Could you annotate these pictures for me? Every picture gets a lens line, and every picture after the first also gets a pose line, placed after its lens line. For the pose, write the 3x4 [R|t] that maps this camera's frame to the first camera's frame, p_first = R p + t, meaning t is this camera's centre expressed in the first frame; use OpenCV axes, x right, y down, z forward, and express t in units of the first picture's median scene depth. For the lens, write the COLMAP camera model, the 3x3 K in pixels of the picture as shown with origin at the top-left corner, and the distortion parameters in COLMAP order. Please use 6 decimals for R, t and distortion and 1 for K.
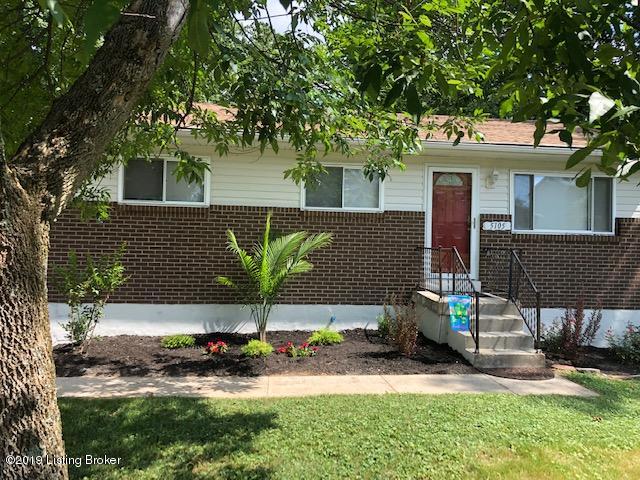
lens RADIAL K [[528.2, 0, 320.1], [0, 528.2, 237.8], [0, 0, 1]] dist [0.001869, -0.009352]
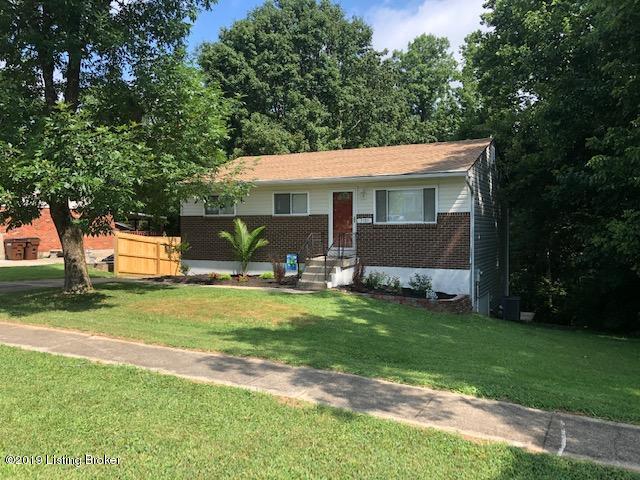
lens RADIAL K [[528.2, 0, 320.1], [0, 528.2, 240.6], [0, 0, 1]] dist [0.001869, -0.009352]
pose [[0.816557, -0.014100, -0.577092, 1.238591], [0.005769, 0.999851, -0.016265, 0.073805], [0.577236, 0.009952, 0.816517, -0.545882]]
